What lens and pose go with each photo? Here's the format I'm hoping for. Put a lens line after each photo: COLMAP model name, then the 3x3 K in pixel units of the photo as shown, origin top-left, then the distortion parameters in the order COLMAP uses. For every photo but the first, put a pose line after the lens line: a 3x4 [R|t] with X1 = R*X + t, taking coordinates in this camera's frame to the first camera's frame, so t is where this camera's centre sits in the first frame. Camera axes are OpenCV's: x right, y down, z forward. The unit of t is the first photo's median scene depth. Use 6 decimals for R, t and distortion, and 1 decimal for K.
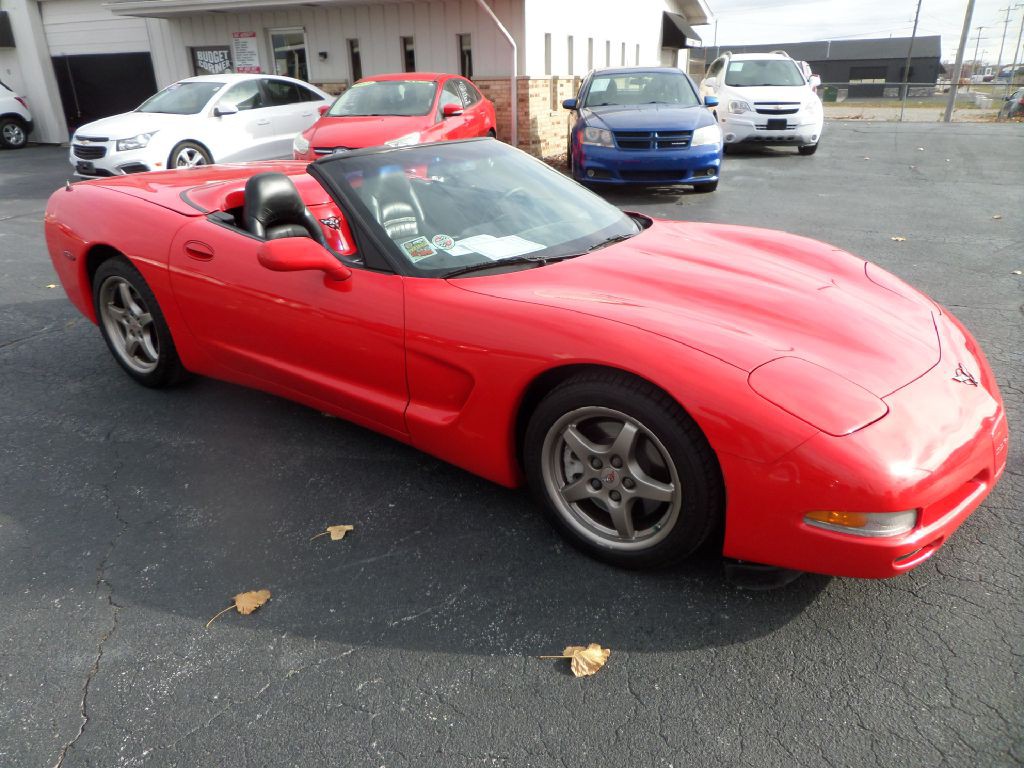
lens RADIAL K [[718.7, 0, 508.7], [0, 718.7, 390.4], [0, 0, 1]] dist [0.007457, -0.010732]
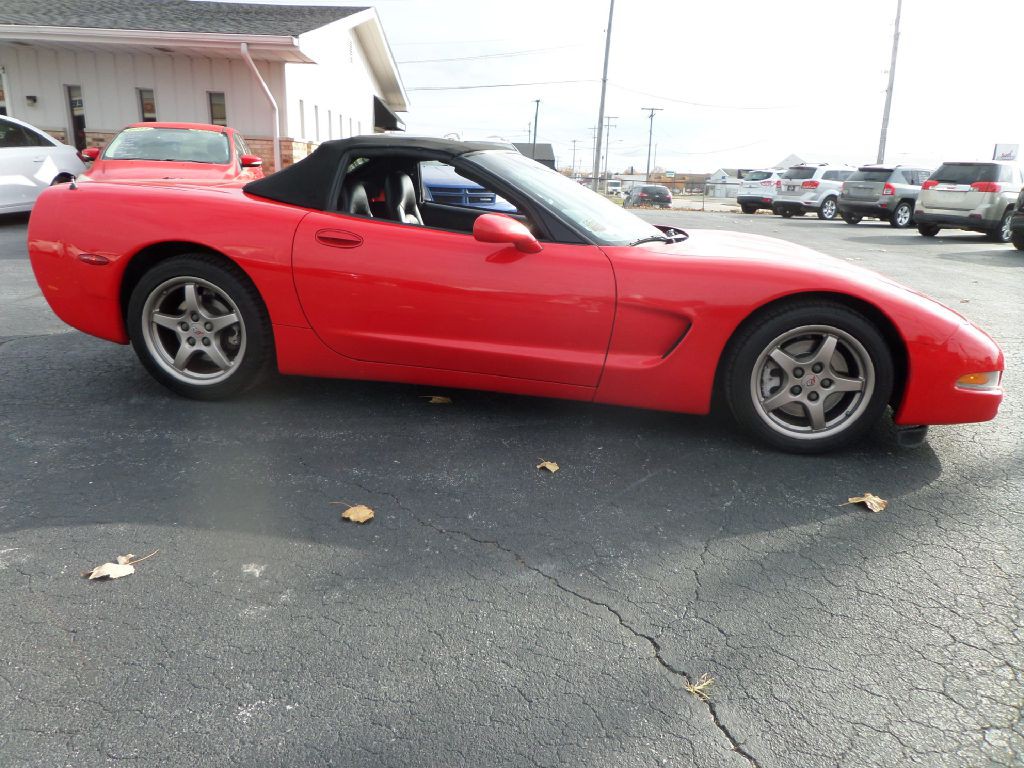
lens RADIAL K [[718.7, 0, 518.3], [0, 718.7, 381.9], [0, 0, 1]] dist [0.007457, -0.010732]
pose [[0.889815, -0.073919, 0.450295, -0.197554], [0.126430, 0.988097, -0.087632, 0.035266], [-0.438457, 0.134907, 0.888569, 0.010016]]
